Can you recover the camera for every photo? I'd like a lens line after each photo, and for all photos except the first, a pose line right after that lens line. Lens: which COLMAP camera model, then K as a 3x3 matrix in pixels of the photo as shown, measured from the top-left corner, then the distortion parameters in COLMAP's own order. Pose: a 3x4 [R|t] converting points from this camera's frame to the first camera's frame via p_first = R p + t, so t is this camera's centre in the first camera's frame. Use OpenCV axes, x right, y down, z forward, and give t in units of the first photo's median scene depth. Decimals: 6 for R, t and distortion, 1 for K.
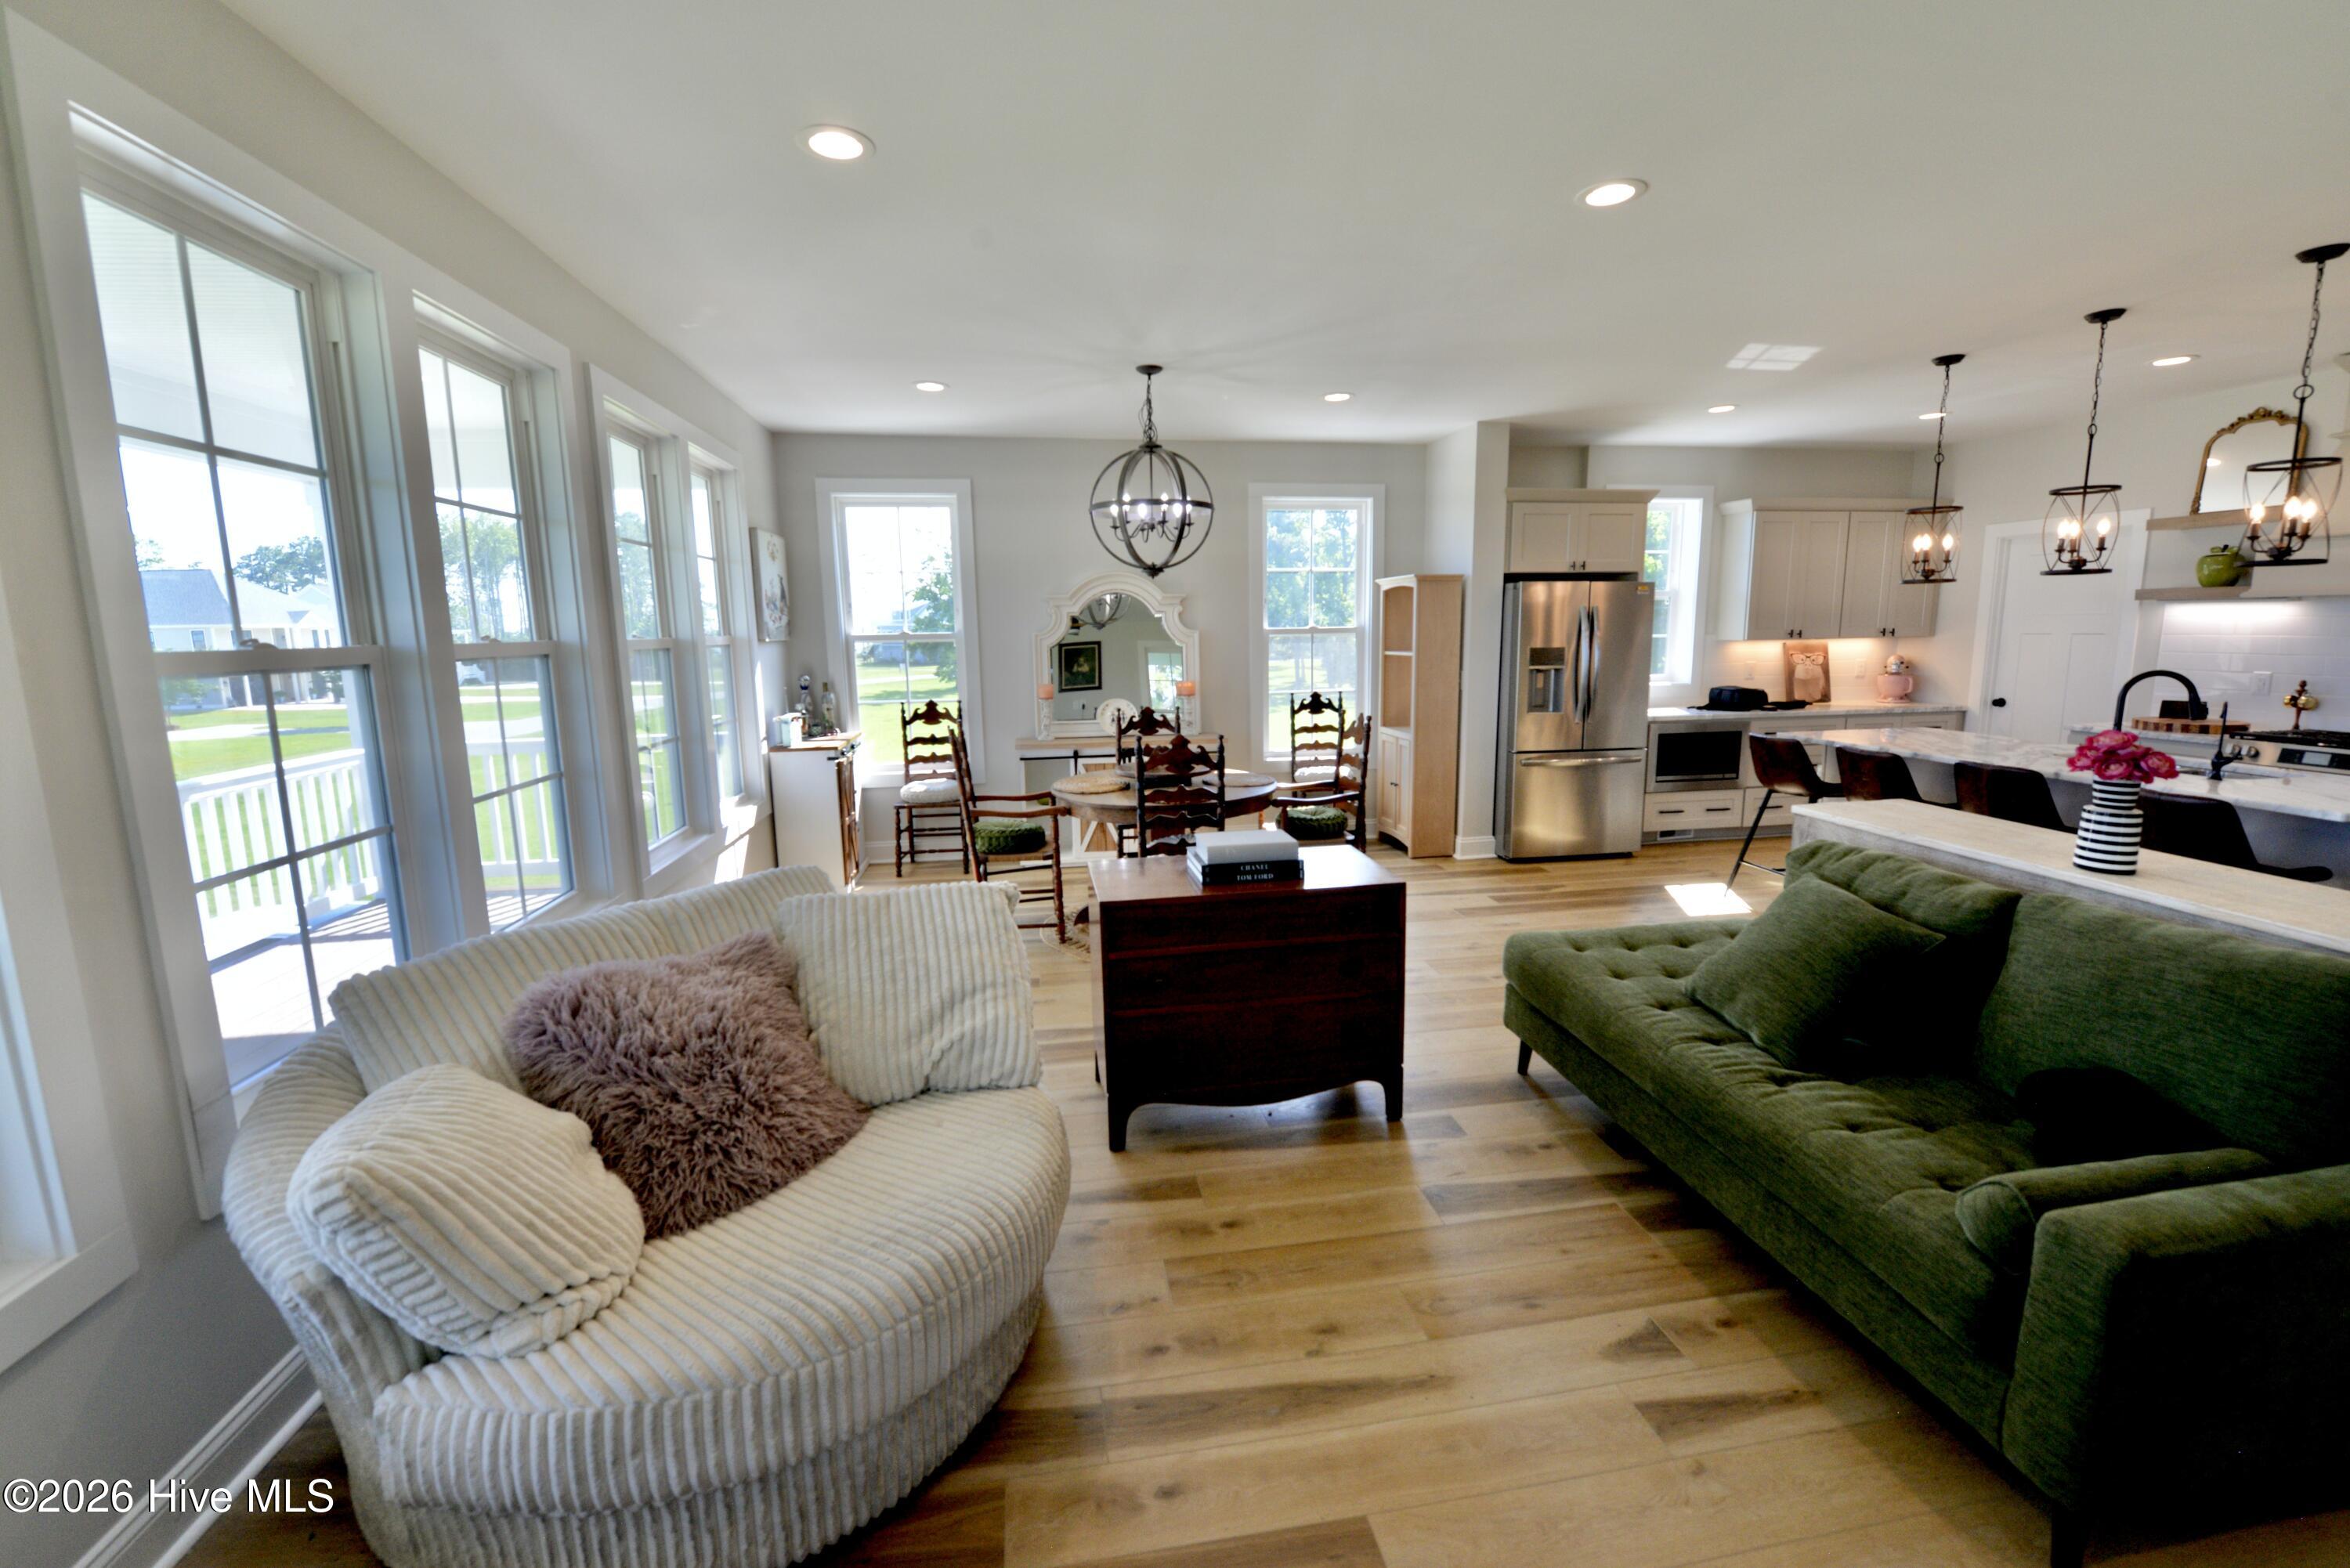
lens RADIAL K [[944.0, 0, 1179.0], [0, 944.0, 775.8], [0, 0, 1]] dist [-0.014517, -0.000672]
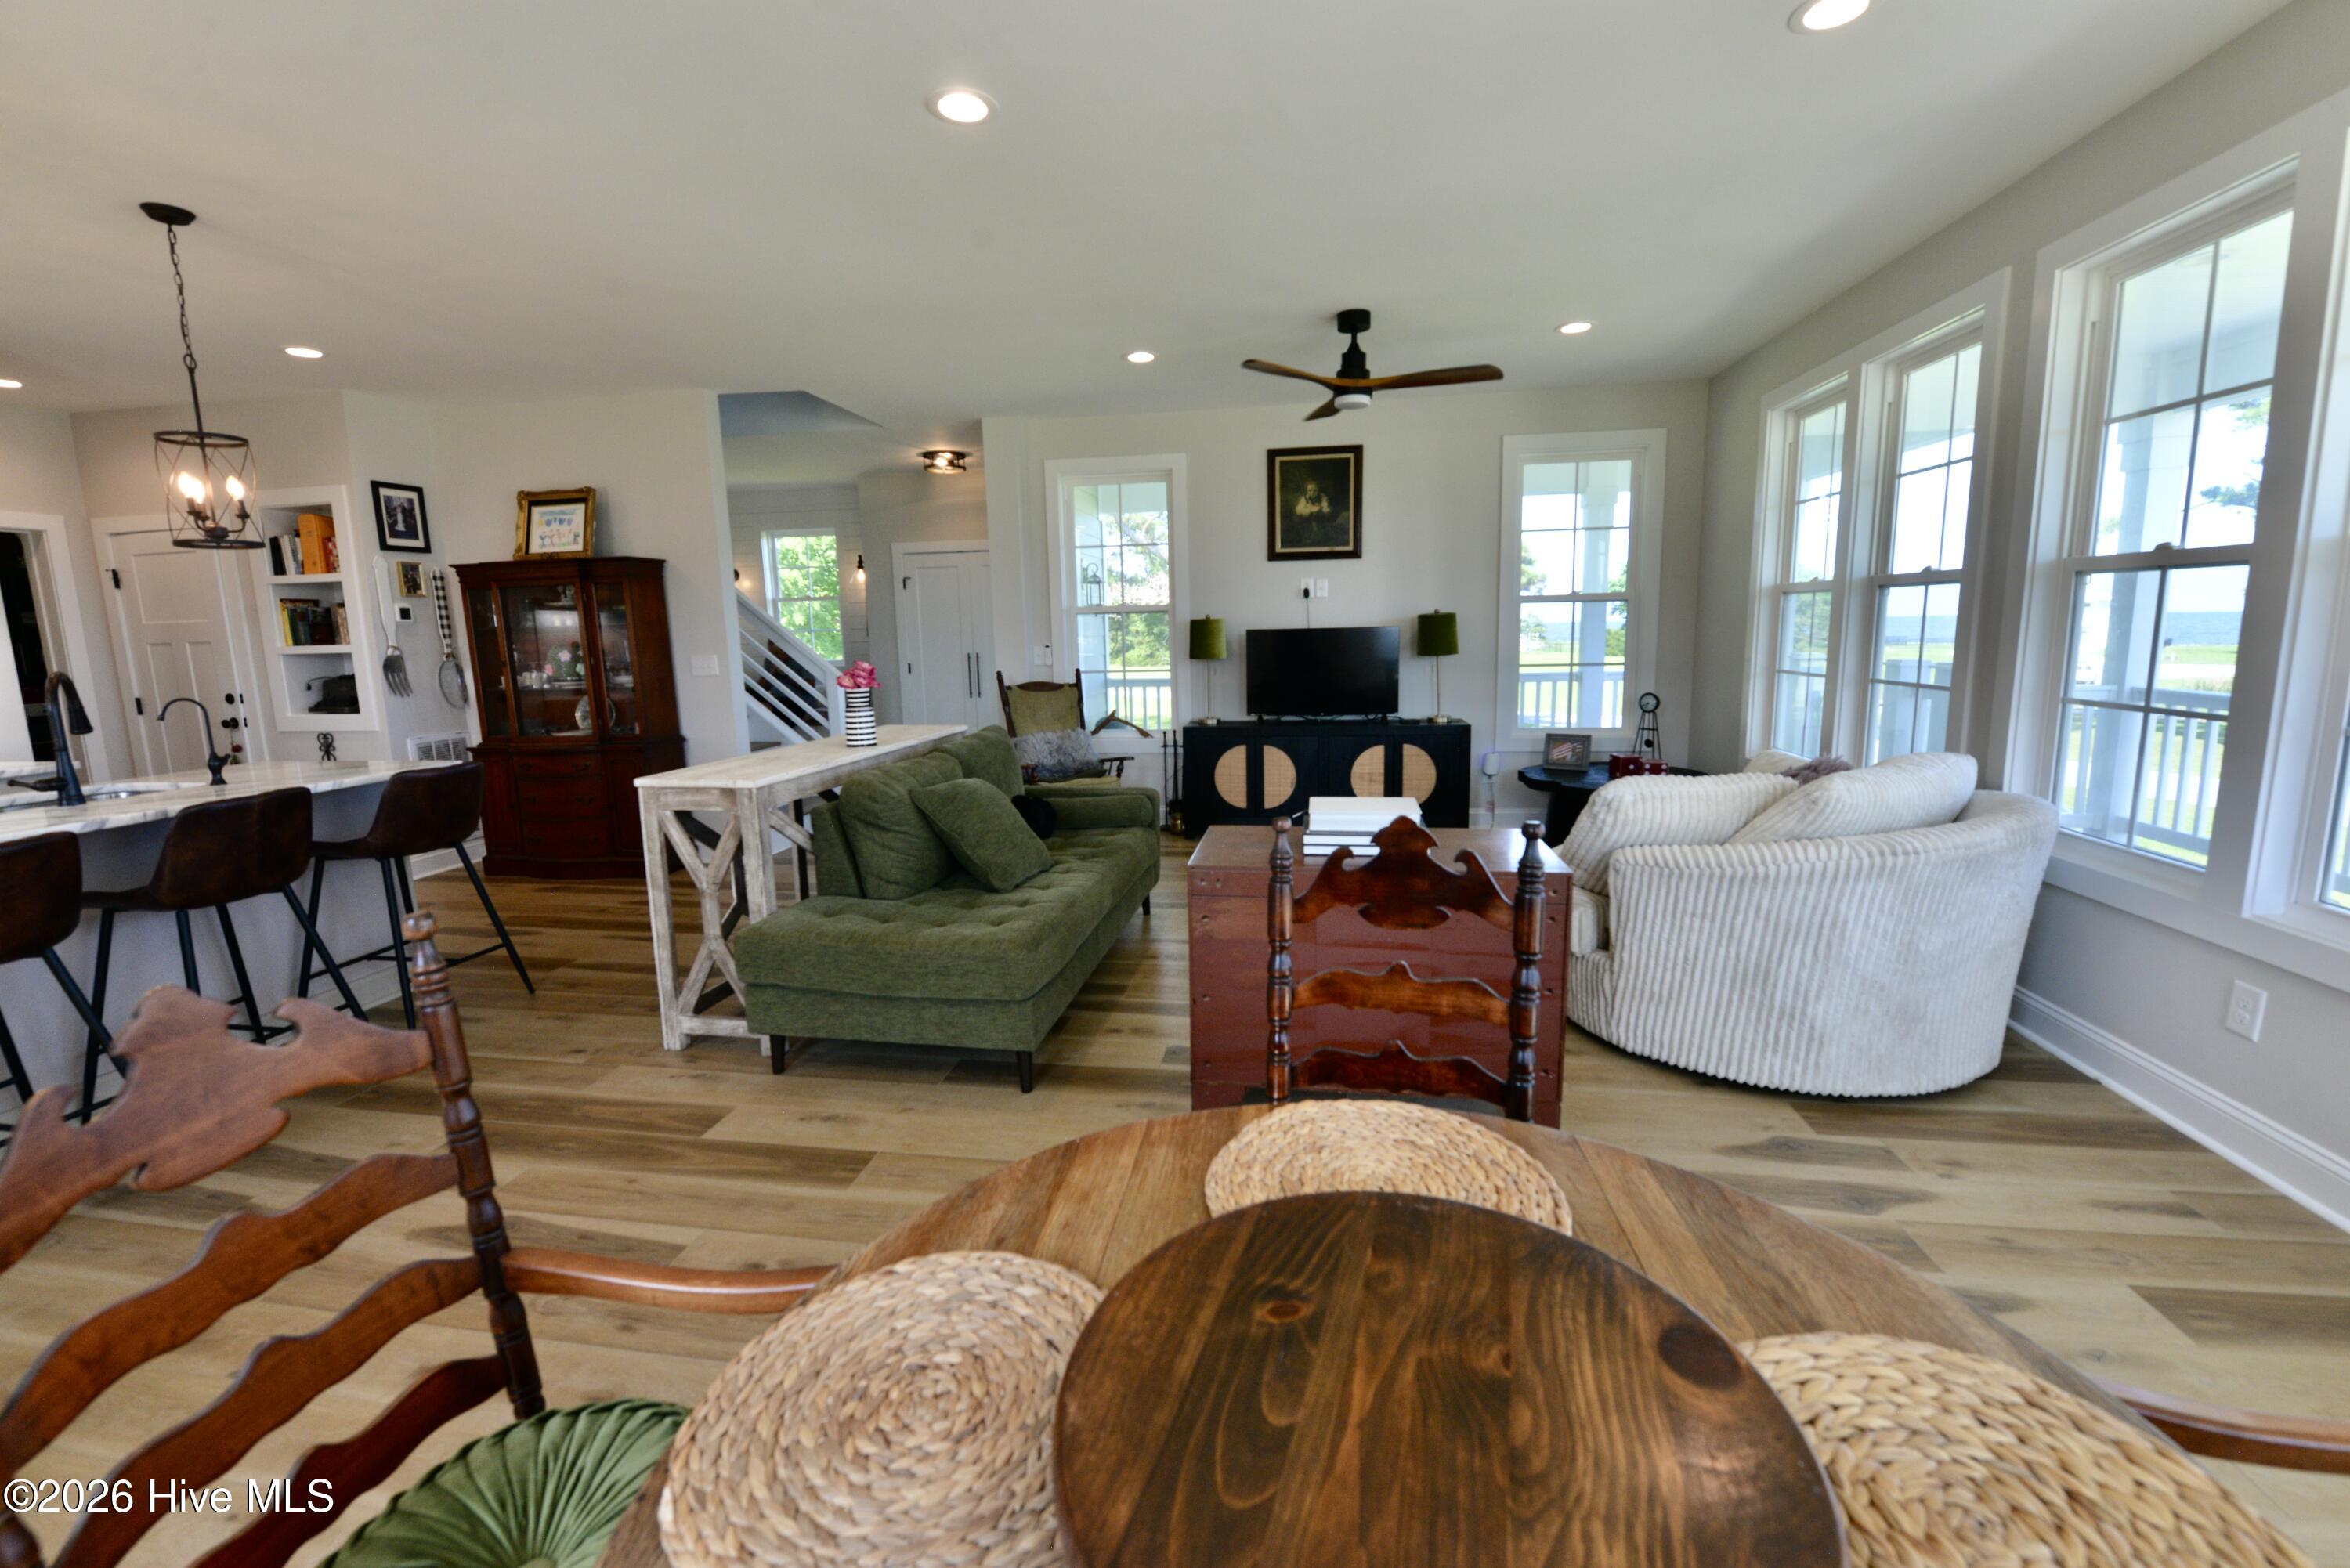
lens RADIAL K [[944.0, 0, 1179.0], [0, 944.0, 775.8], [0, 0, 1]] dist [-0.014517, -0.000672]
pose [[-0.949133, -0.013461, 0.314586, -0.024952], [0.085279, 0.950756, 0.297979, -0.111380], [-0.303106, 0.309649, -0.901246, 0.884688]]
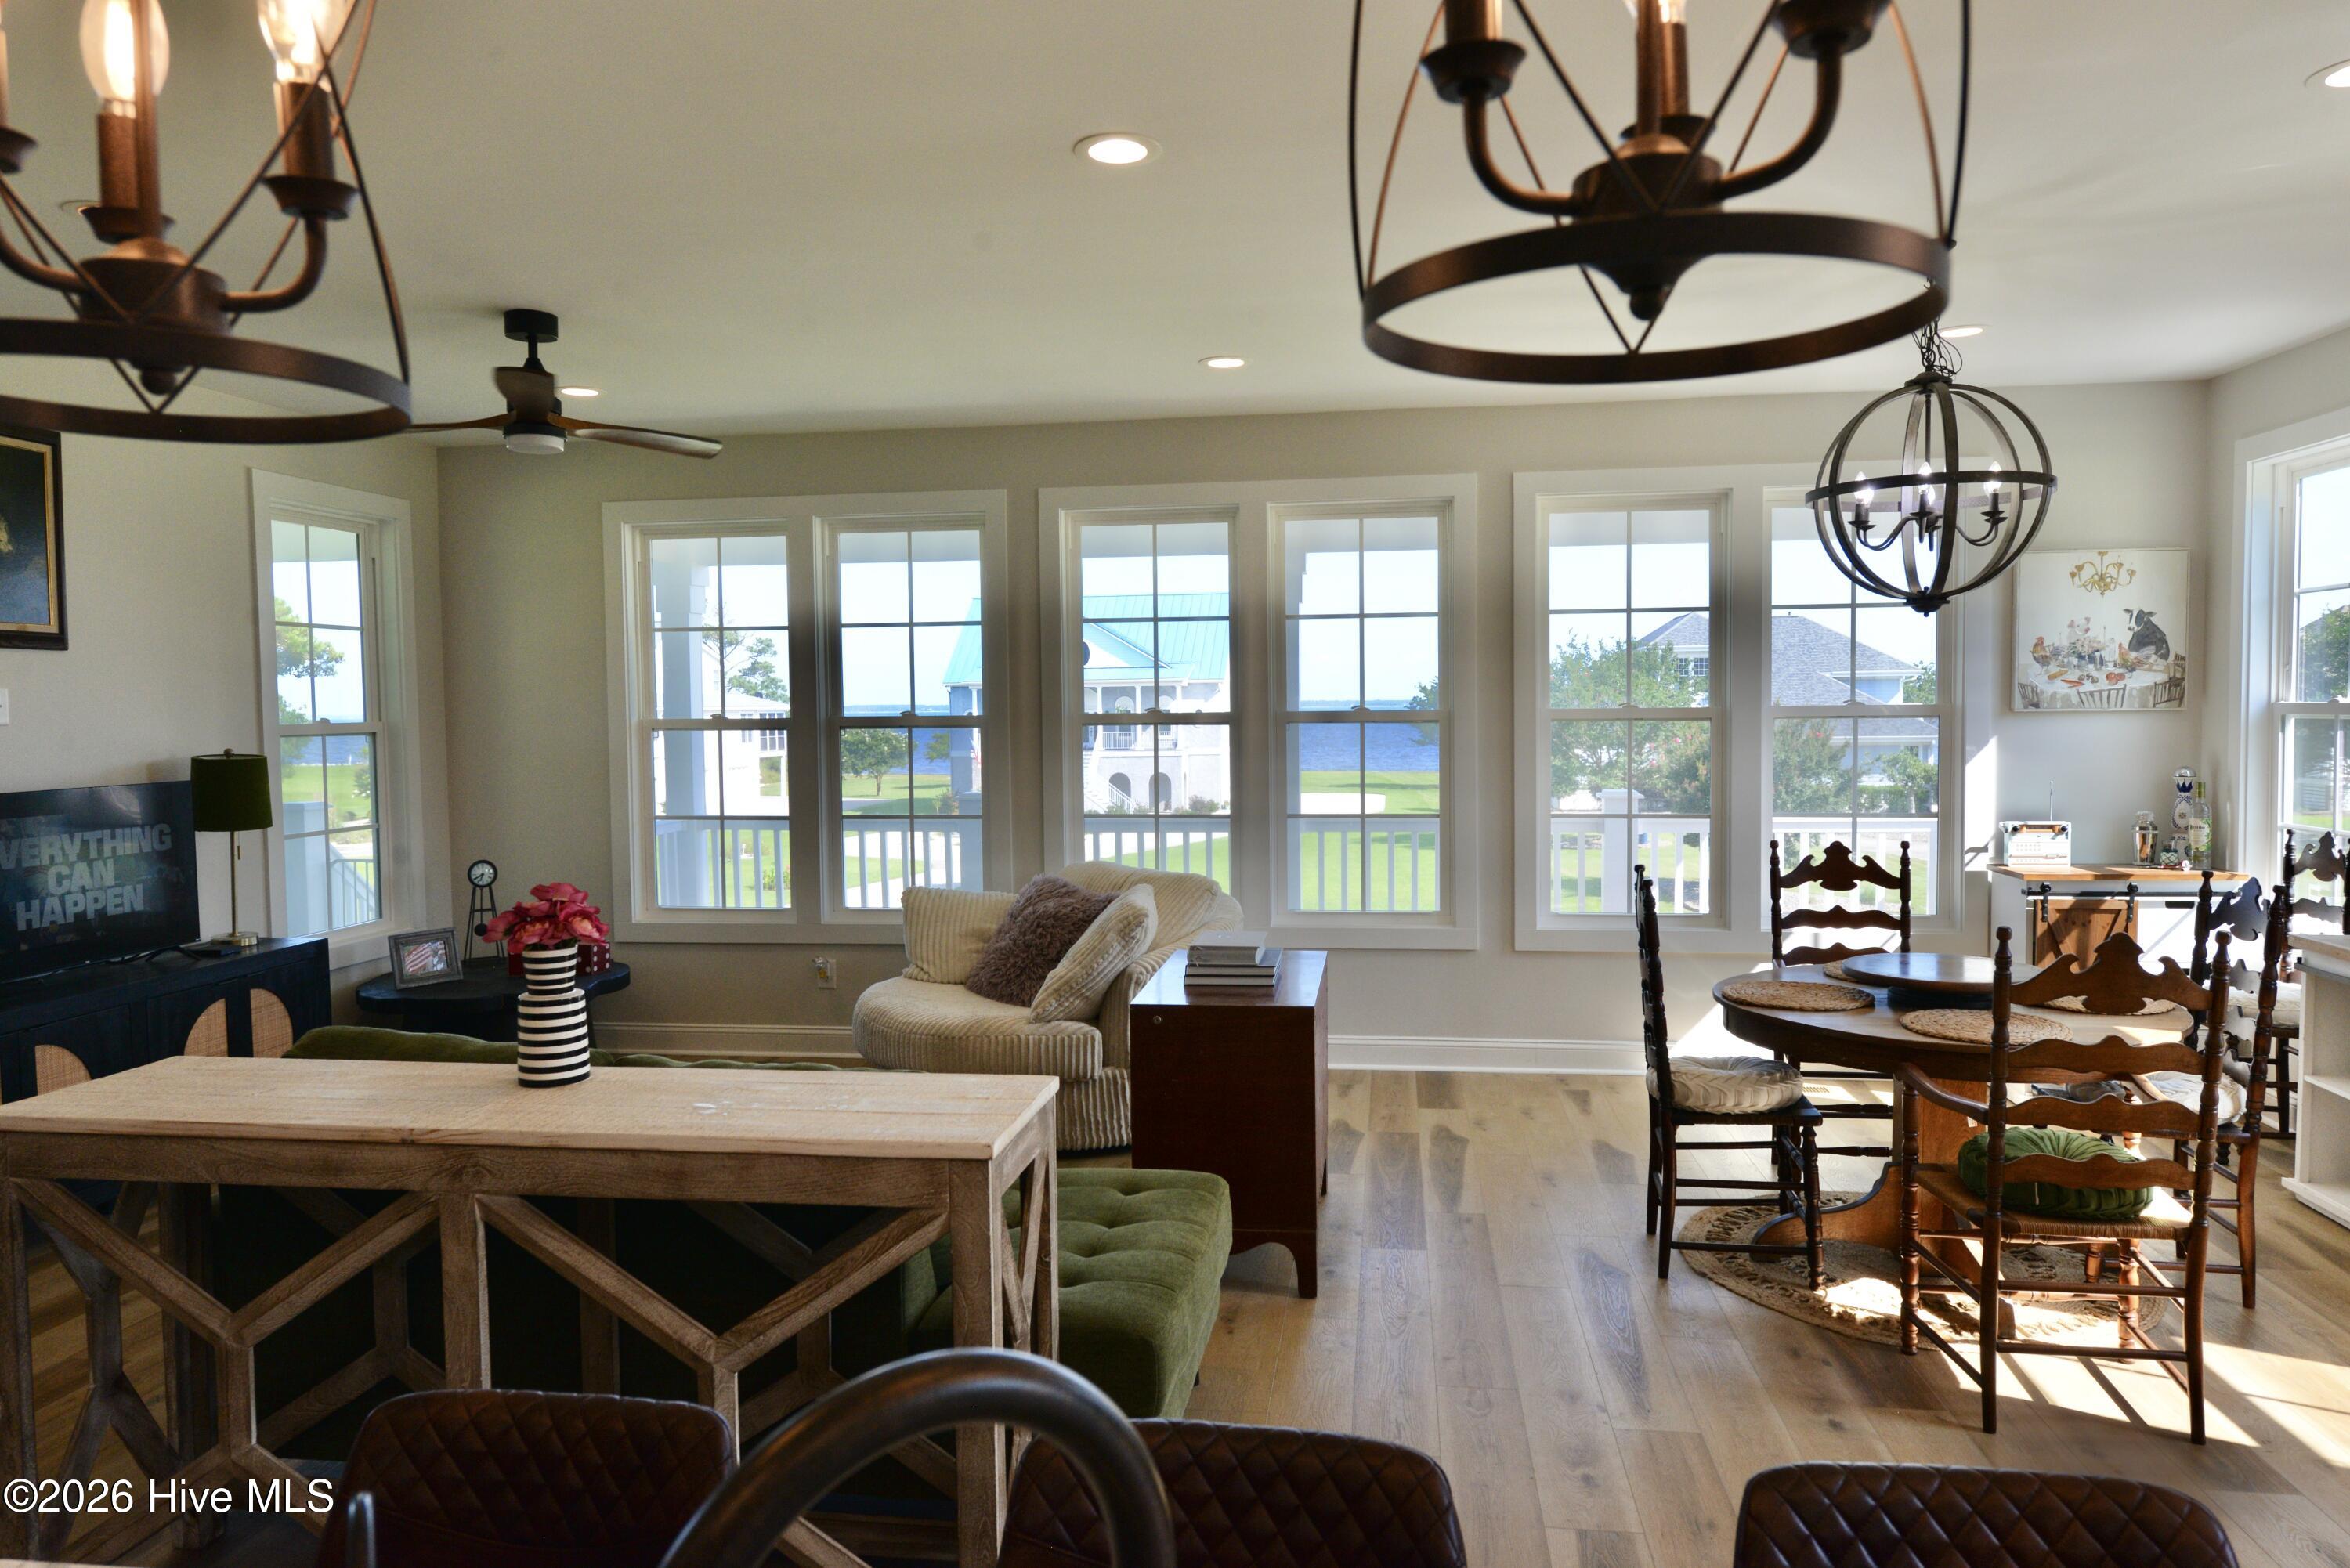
lens RADIAL K [[1559.6, 0, 1175.0], [0, 1559.6, 784.0], [0, 0, 1]] dist [0.001634, 0.002967]
pose [[-0.292917, 0.068896, -0.953653, 0.744260], [-0.134065, 0.984588, 0.112309, -0.119290], [0.946692, 0.160749, -0.279166, 0.661167]]
